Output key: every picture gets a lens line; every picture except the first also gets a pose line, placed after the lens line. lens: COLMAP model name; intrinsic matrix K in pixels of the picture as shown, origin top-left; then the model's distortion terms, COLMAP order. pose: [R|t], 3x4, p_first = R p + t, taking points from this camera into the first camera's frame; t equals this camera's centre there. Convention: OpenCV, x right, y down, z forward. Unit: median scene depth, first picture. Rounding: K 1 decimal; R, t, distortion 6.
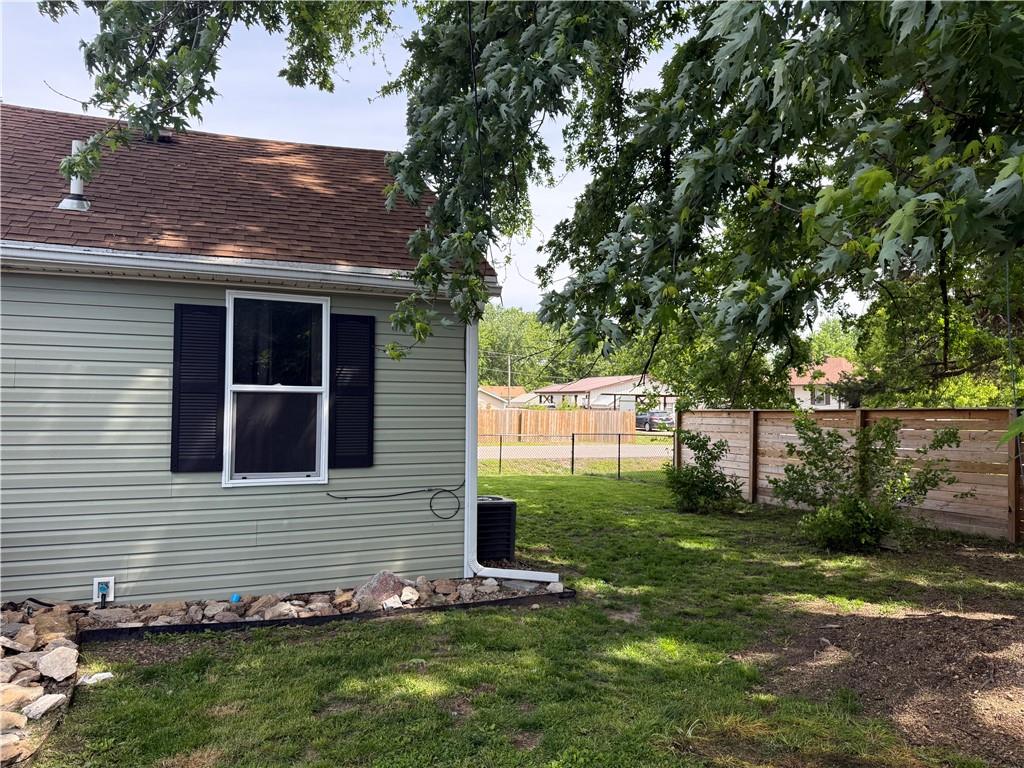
lens RADIAL K [[716.0, 0, 512.0], [0, 716.0, 384.0], [0, 0, 1]] dist [0.143306, -0.220559]
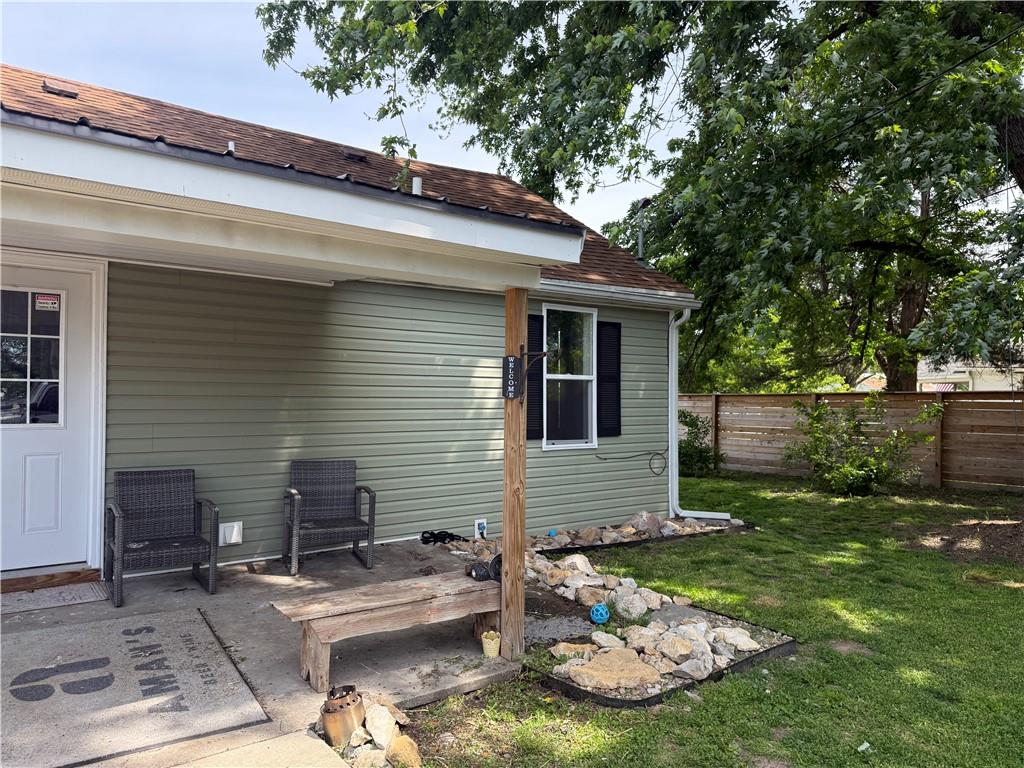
lens RADIAL K [[716.0, 0, 512.0], [0, 716.0, 384.0], [0, 0, 1]] dist [0.143306, -0.220559]
pose [[0.964436, 0.002842, 0.264299, -0.754997], [-0.007937, 0.999803, 0.018210, -0.003668], [-0.264196, -0.019660, 0.964269, -0.232497]]
